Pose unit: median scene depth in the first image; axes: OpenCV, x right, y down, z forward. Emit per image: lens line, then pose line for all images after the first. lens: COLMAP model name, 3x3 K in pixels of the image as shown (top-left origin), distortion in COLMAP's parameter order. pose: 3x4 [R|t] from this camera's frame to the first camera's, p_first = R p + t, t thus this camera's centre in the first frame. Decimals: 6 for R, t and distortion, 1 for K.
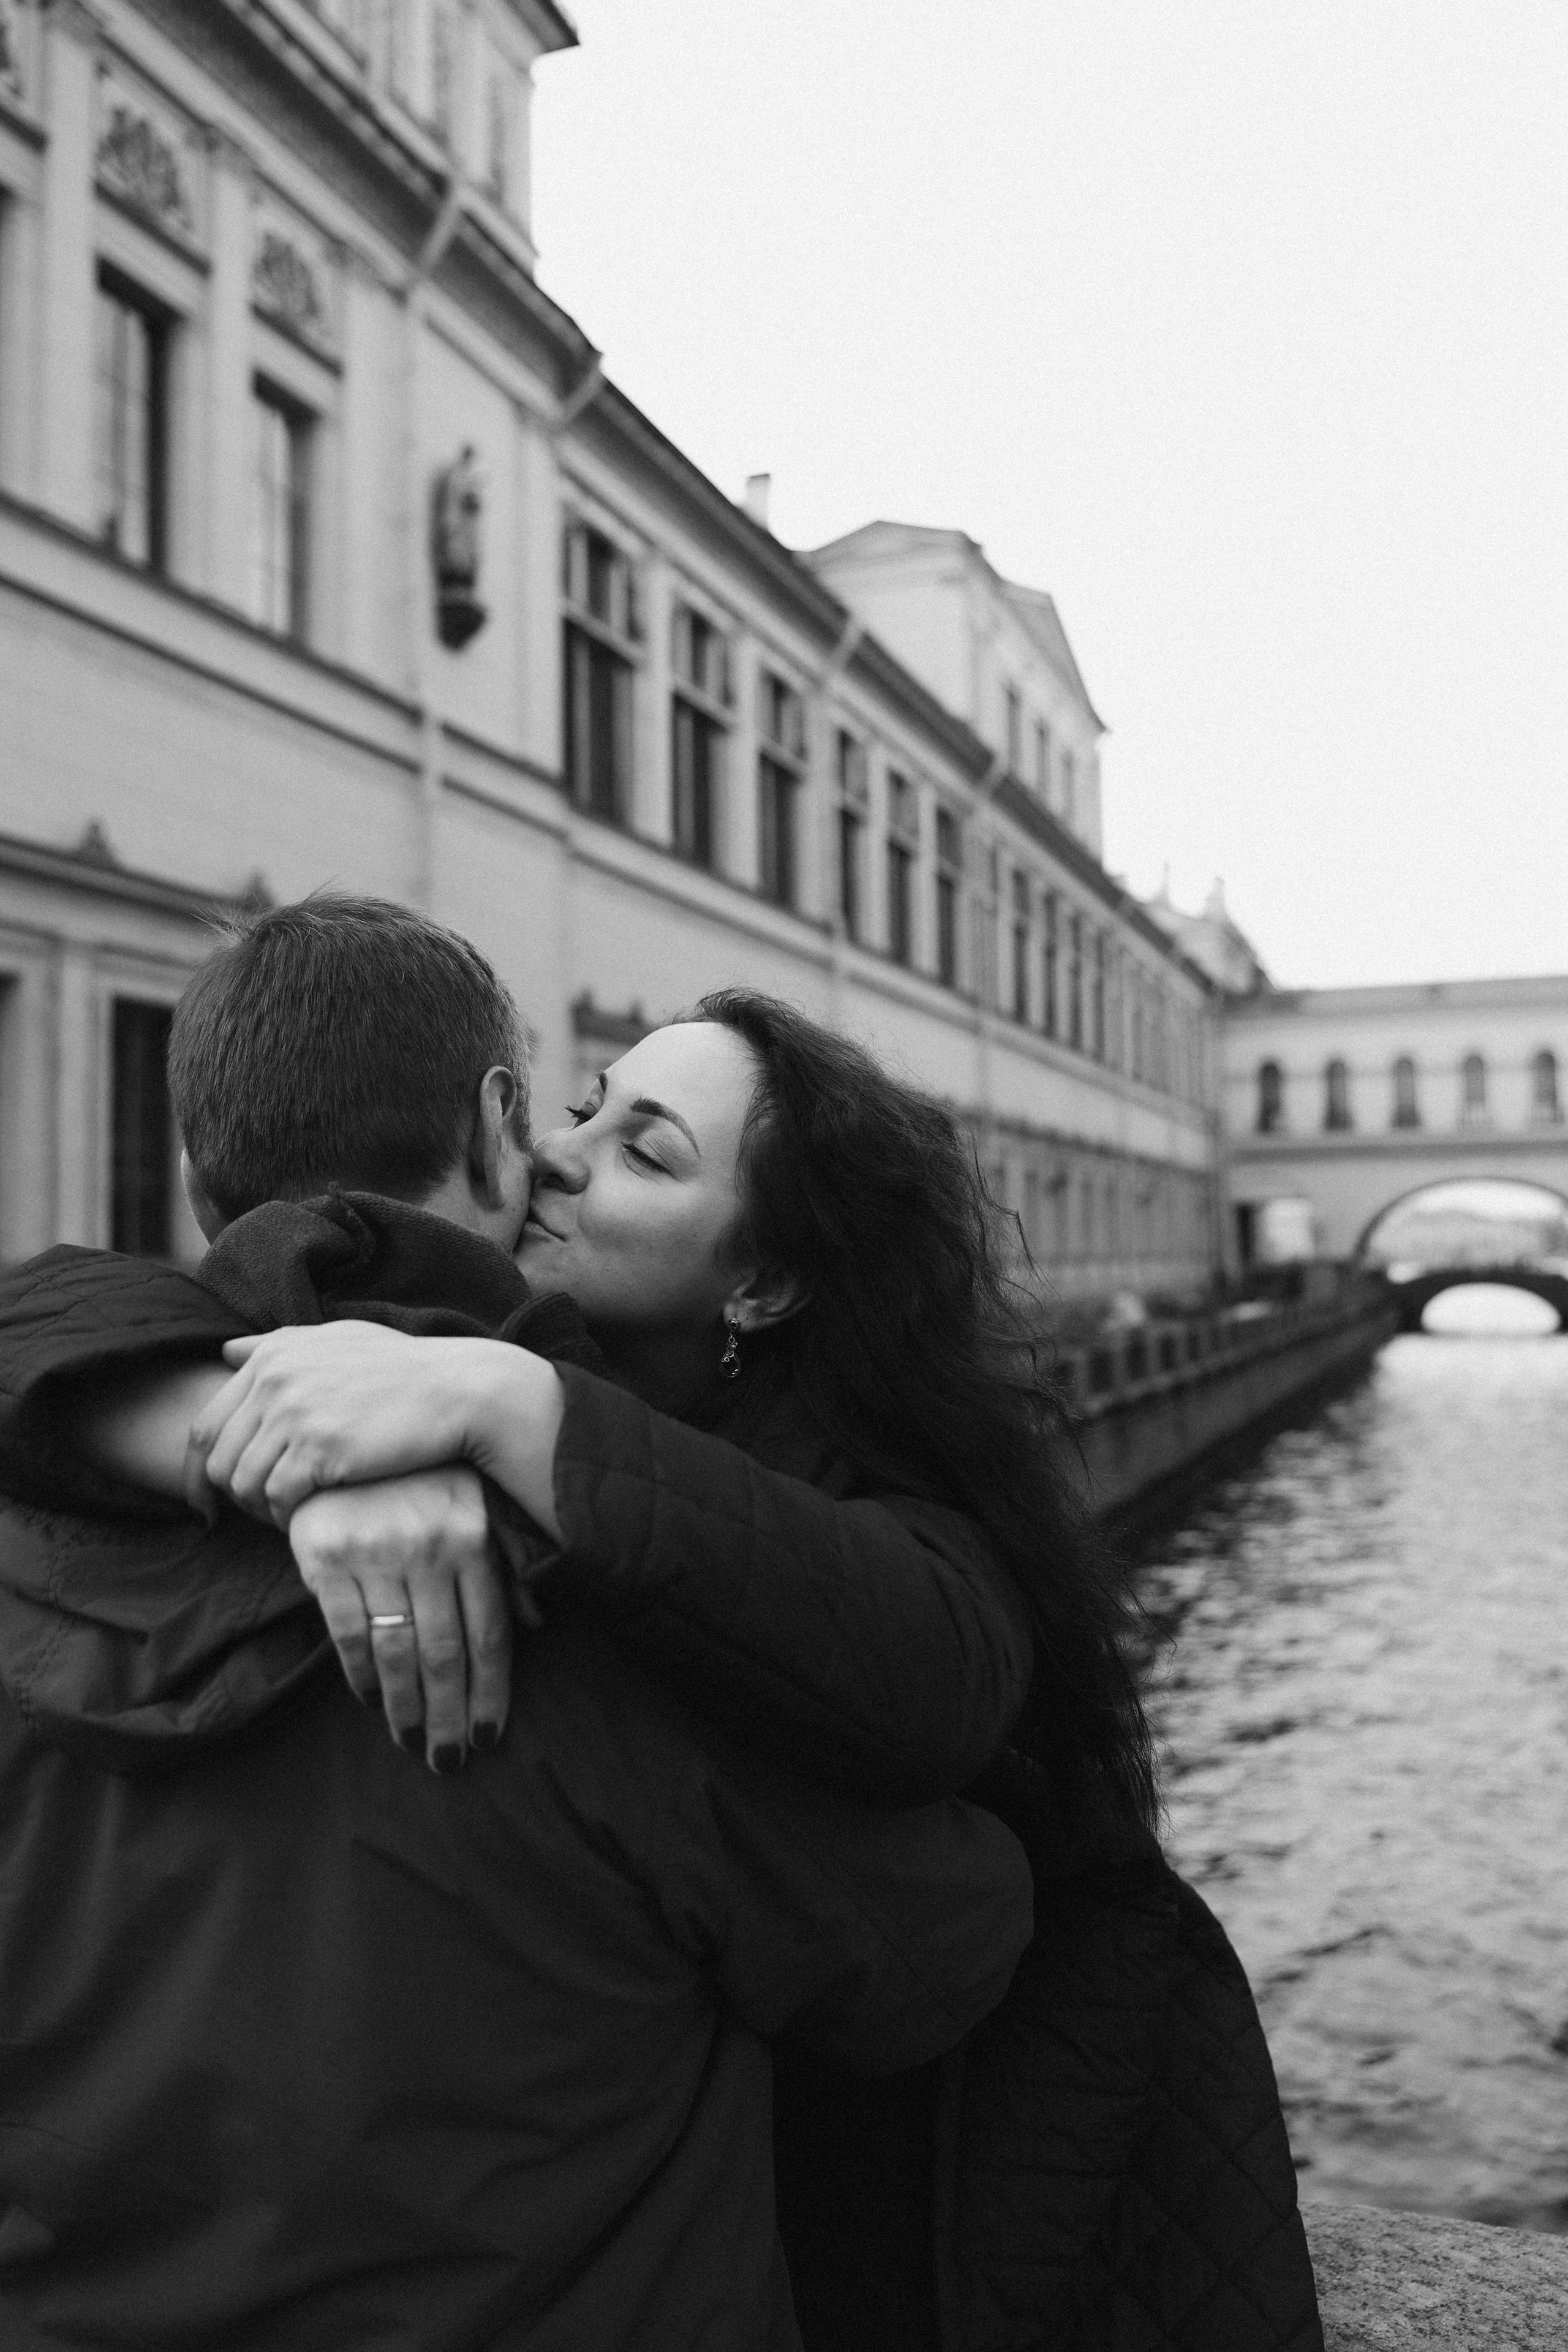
lens RADIAL K [[1844.4, 0, 766.8], [0, 1844.4, 1150.5], [0, 0, 1]] dist [-0.006223, 0.000173]
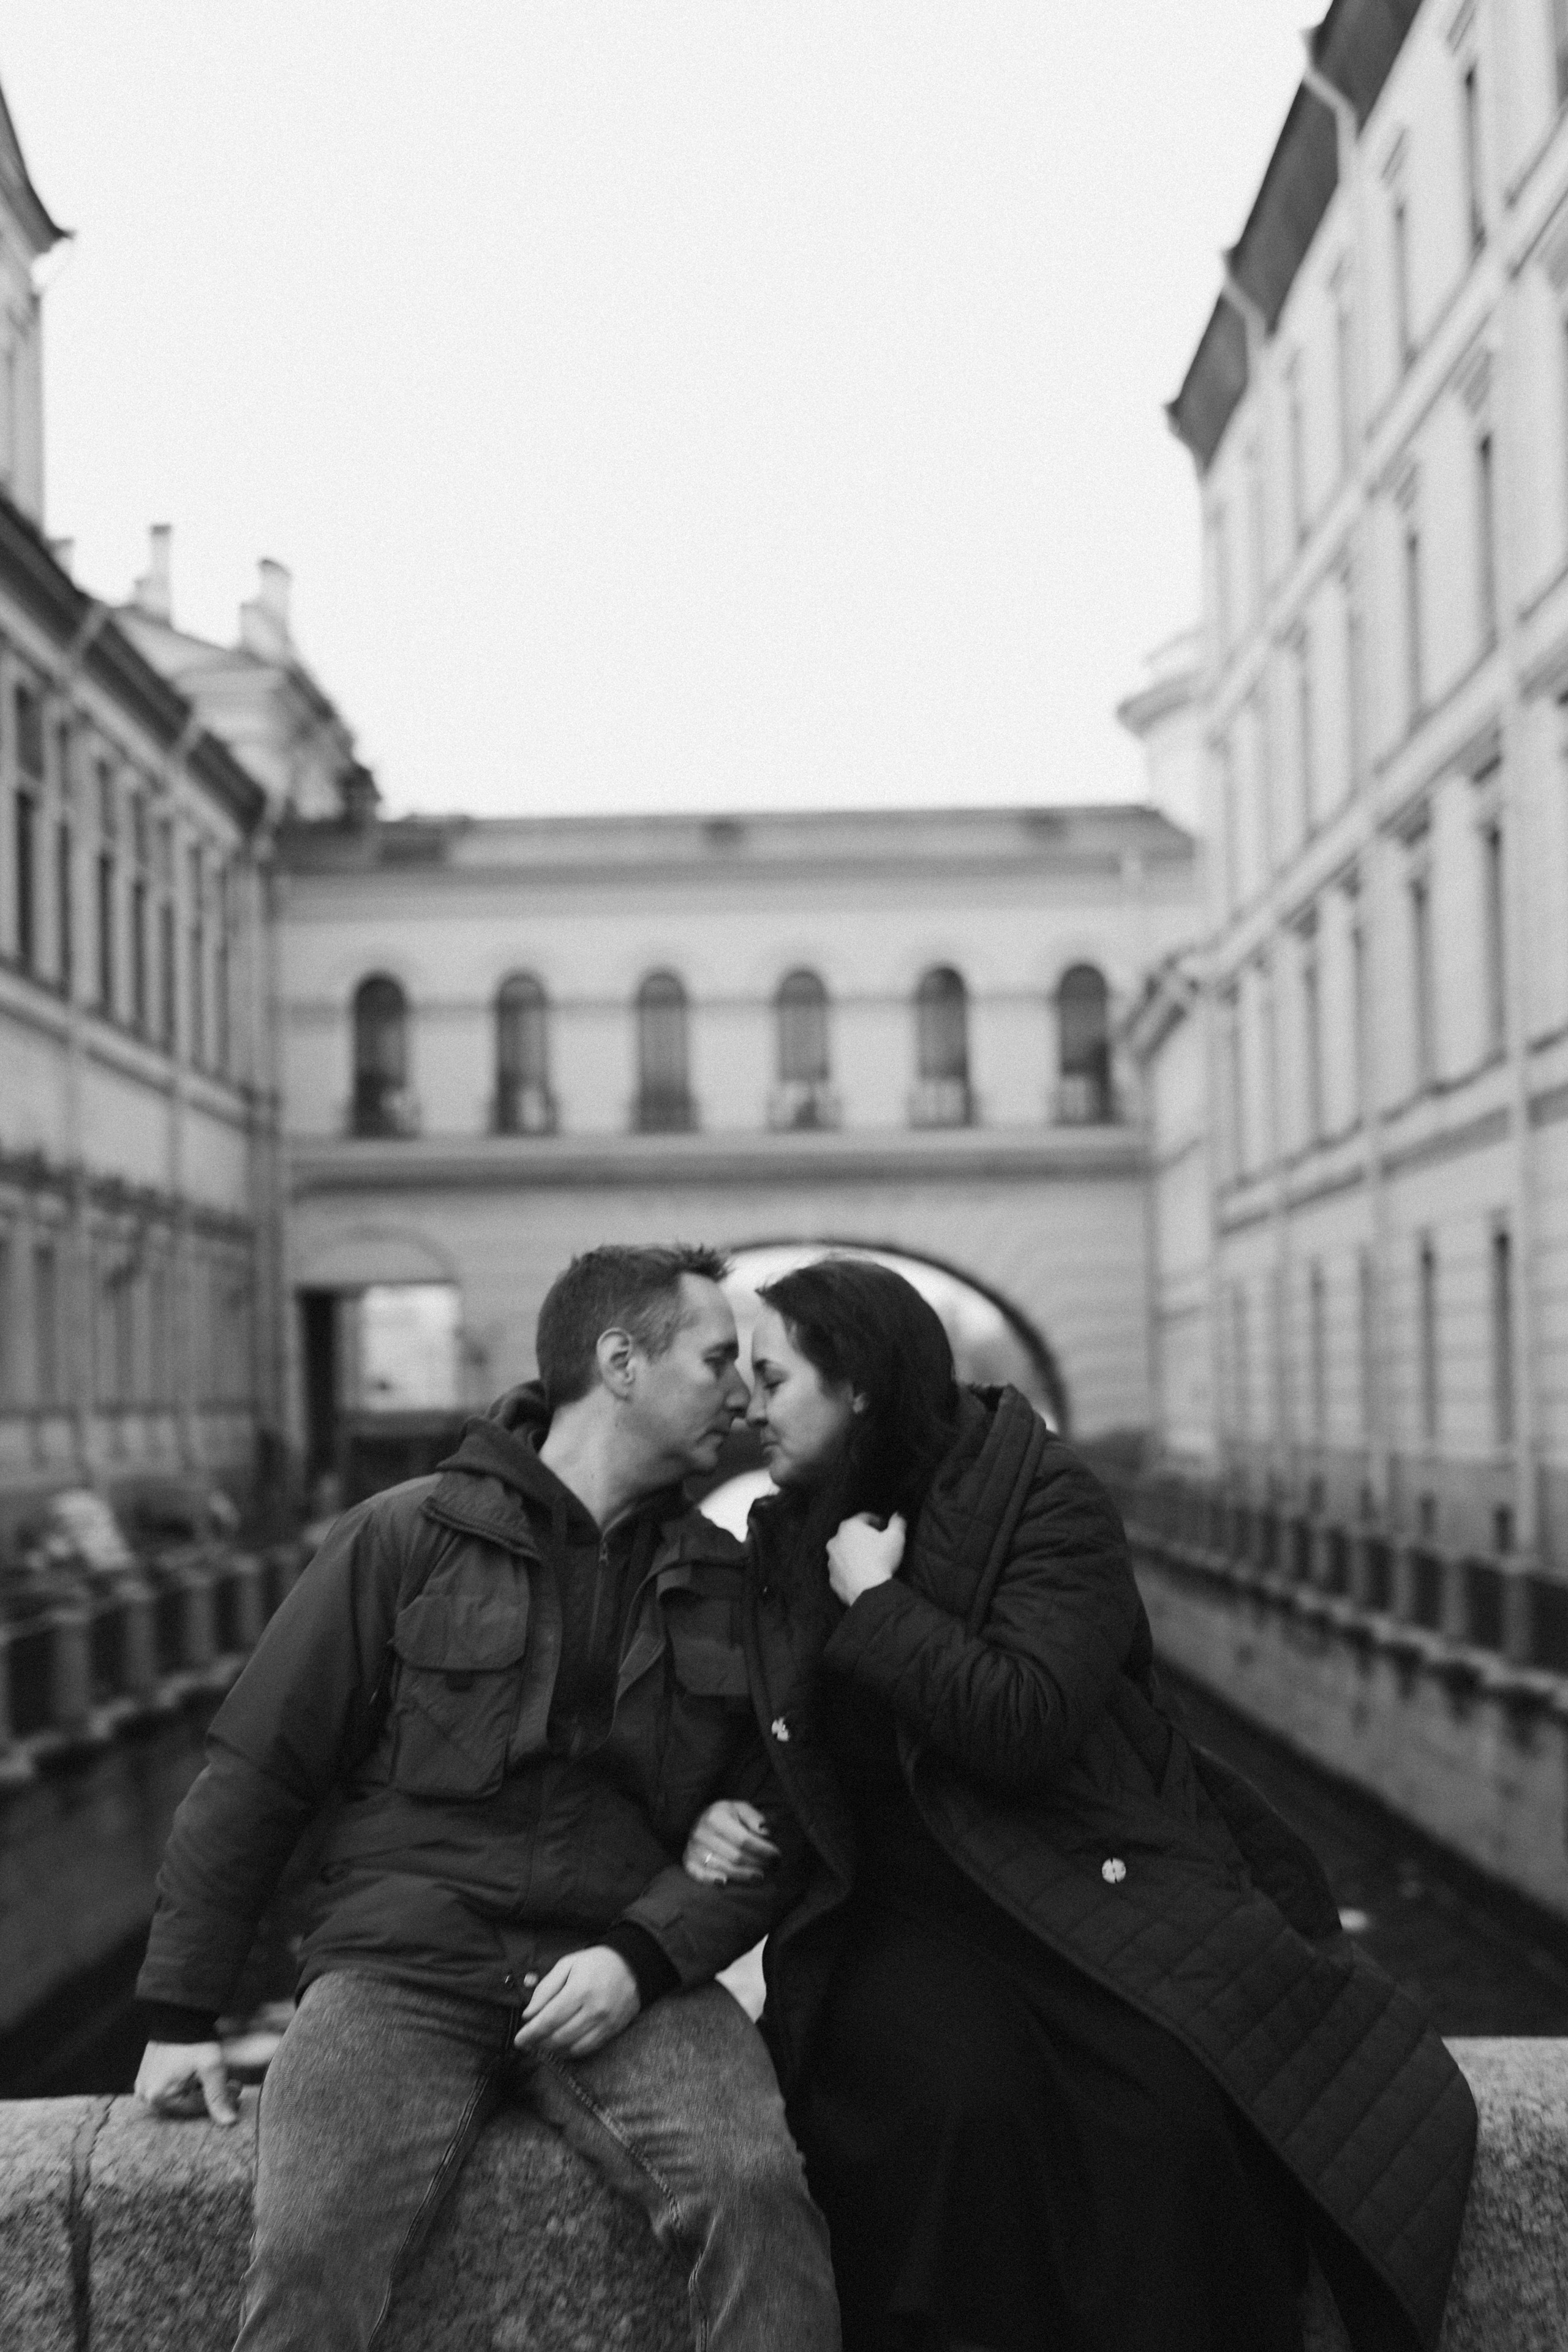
lens RADIAL K [[4993.8, 0, 784.0], [0, 4993.8, 1176.0], [0, 0, 1]] dist [-0.004173, -0.528707]
pose [[0.933874, 0.005747, 0.357557, -0.073114], [-0.009275, 0.999924, 0.008154, -0.010509], [-0.357483, -0.010931, 0.933856, -0.181899]]
